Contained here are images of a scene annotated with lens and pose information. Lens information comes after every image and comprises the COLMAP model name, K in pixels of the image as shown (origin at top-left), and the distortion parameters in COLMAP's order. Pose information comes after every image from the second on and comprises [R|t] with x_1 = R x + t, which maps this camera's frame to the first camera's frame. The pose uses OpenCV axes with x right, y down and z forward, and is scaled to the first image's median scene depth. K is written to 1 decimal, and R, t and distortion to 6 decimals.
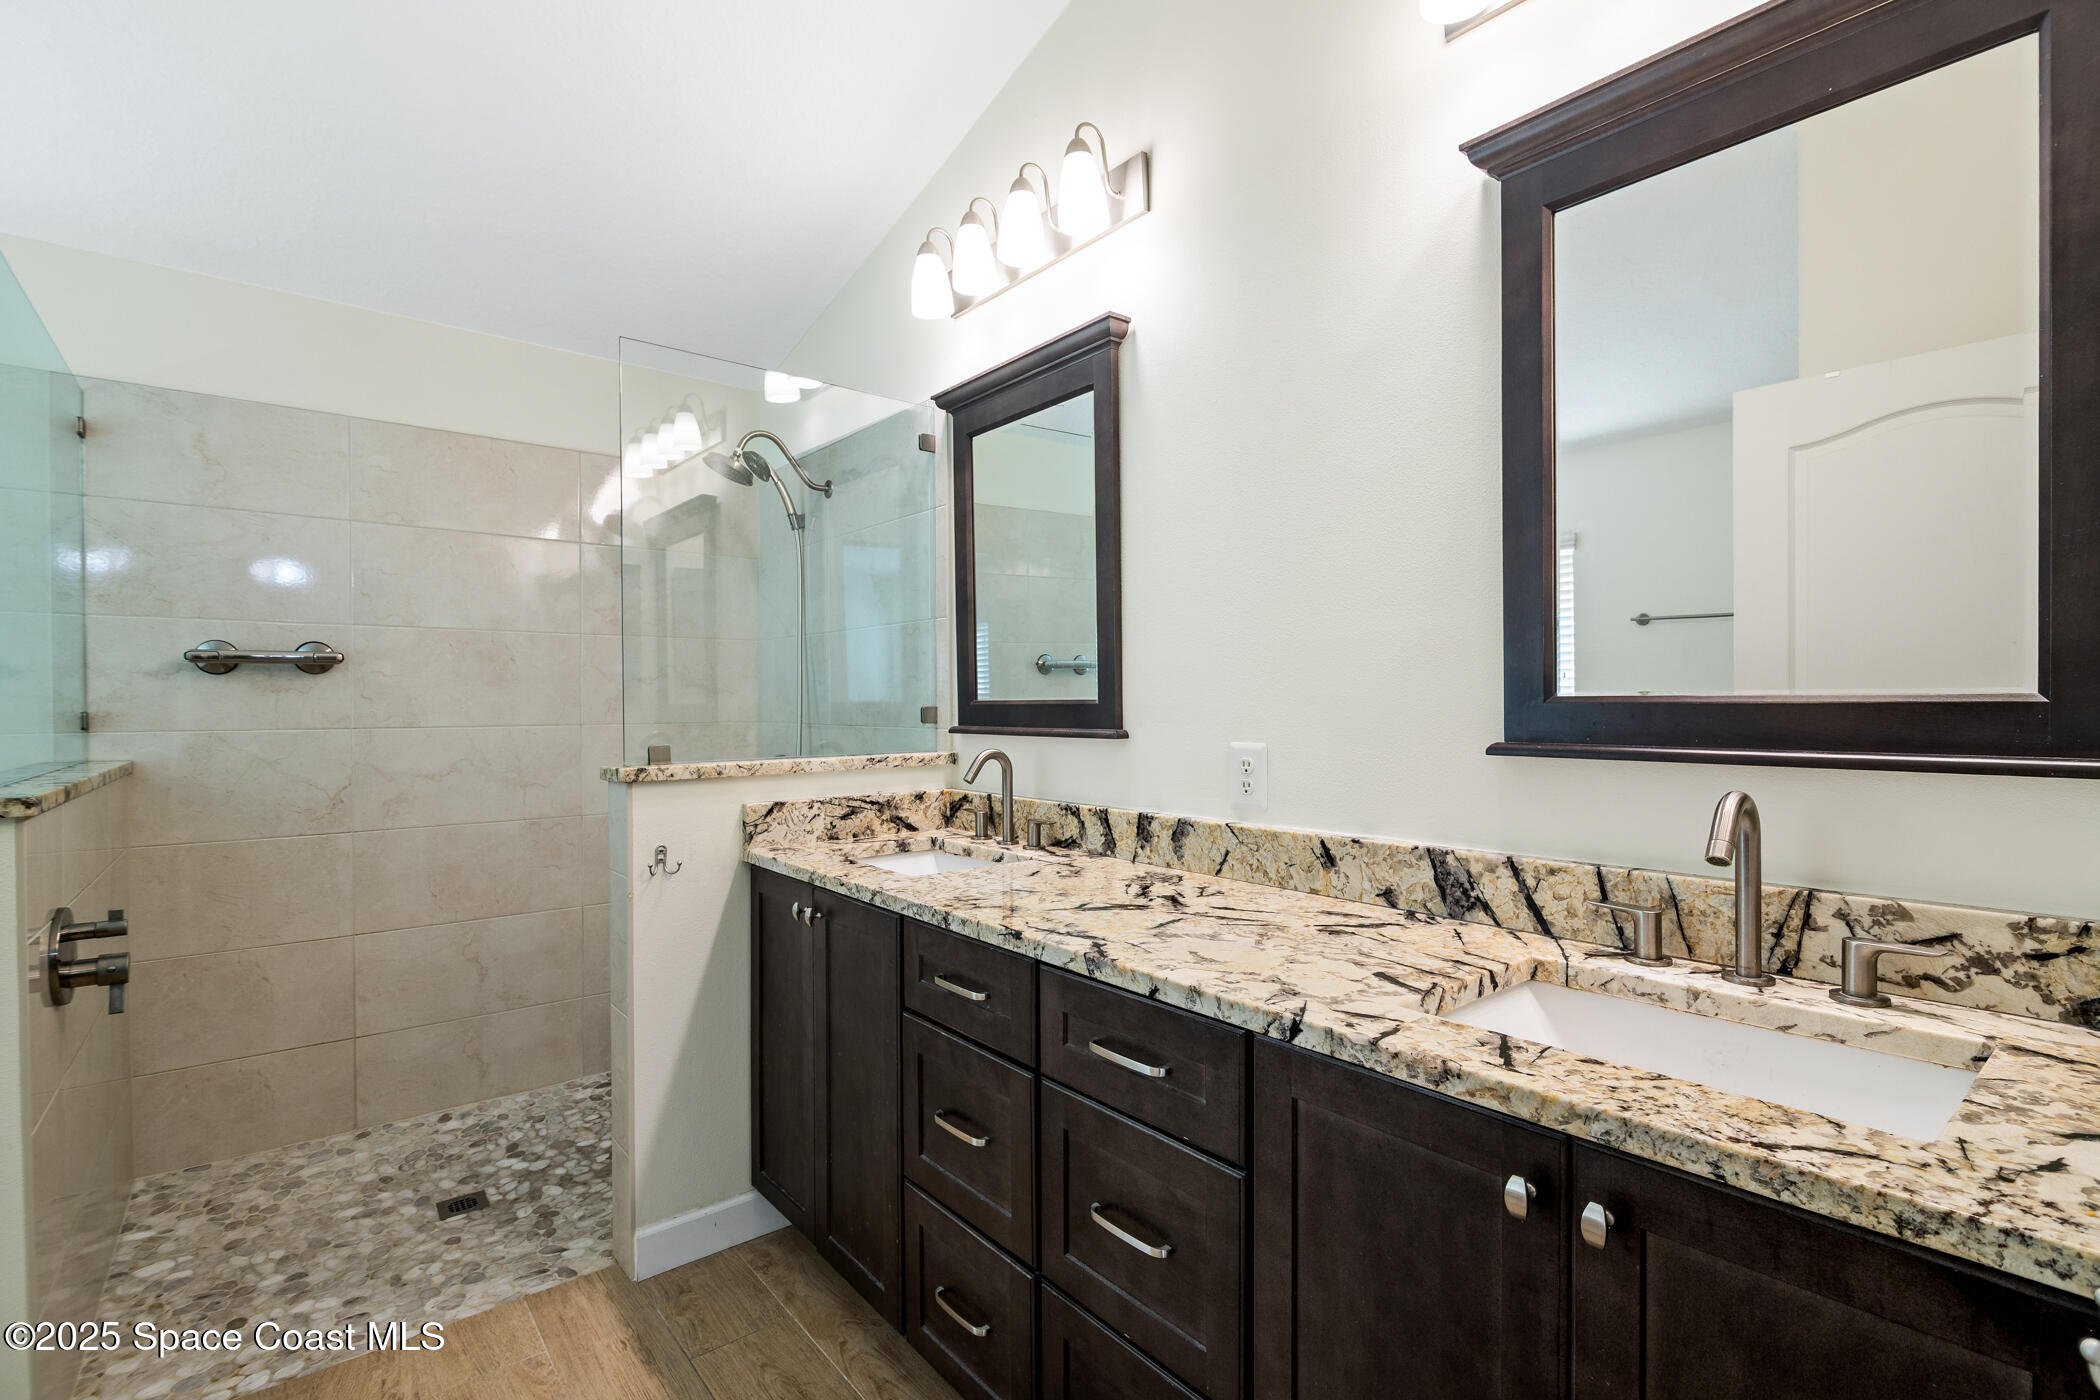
lens RADIAL K [[958.9, 0, 1079.6], [0, 958.9, 715.4], [0, 0, 1]] dist [-0.001446, -0.002551]
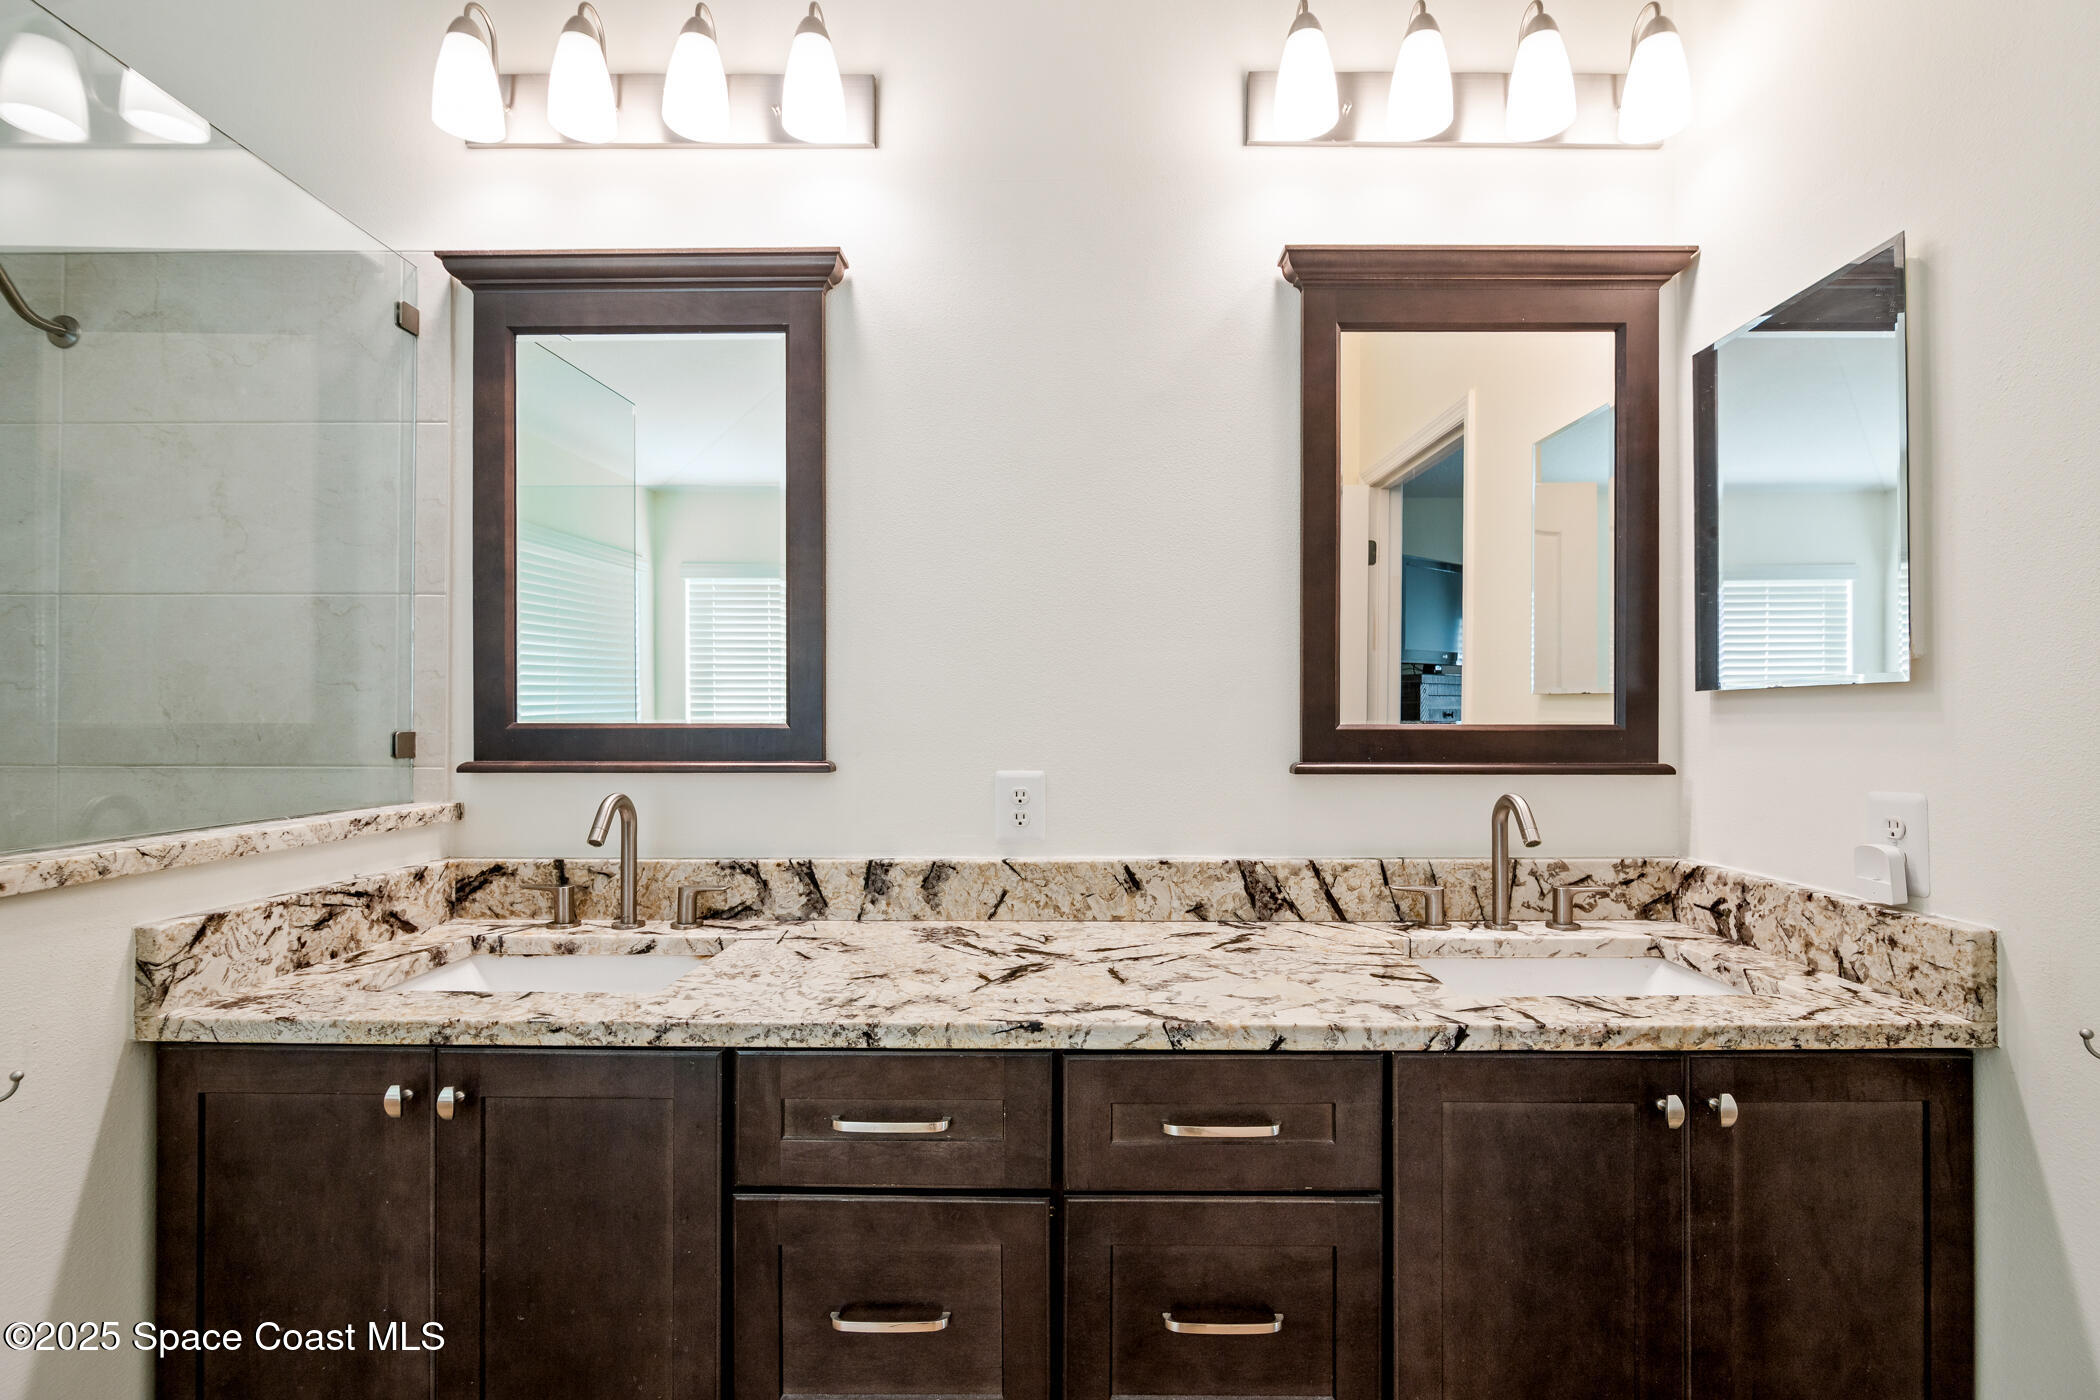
lens RADIAL K [[958.9, 0, 1058.1], [0, 958.9, 717.4], [0, 0, 1]] dist [-0.001446, -0.002551]
pose [[0.647617, 0.008350, 0.761920, -0.447598], [0.006264, 0.999848, -0.016281, -0.007261], [-0.761940, 0.015317, 0.647466, 0.325006]]
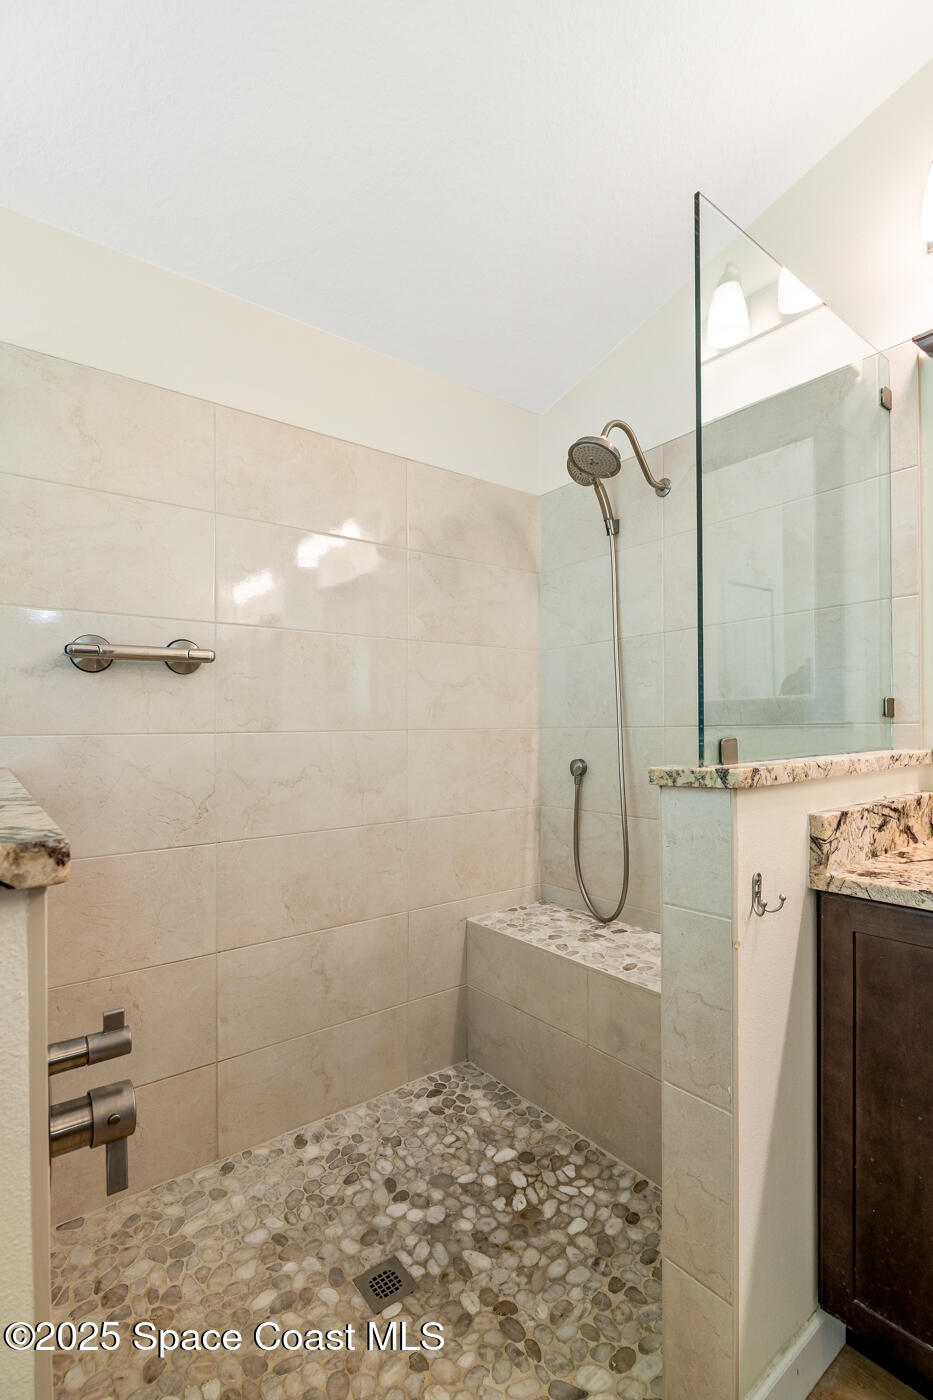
lens RADIAL K [[639.3, 0, 480.2], [0, 639.3, 725.1], [0, 0, 1]] dist [-0.001446, -0.002551]
pose [[0.999442, -0.011815, -0.031235, -0.639138], [0.011203, 0.999743, -0.019706, 0.028913], [0.031460, 0.019346, 0.999318, 0.504483]]
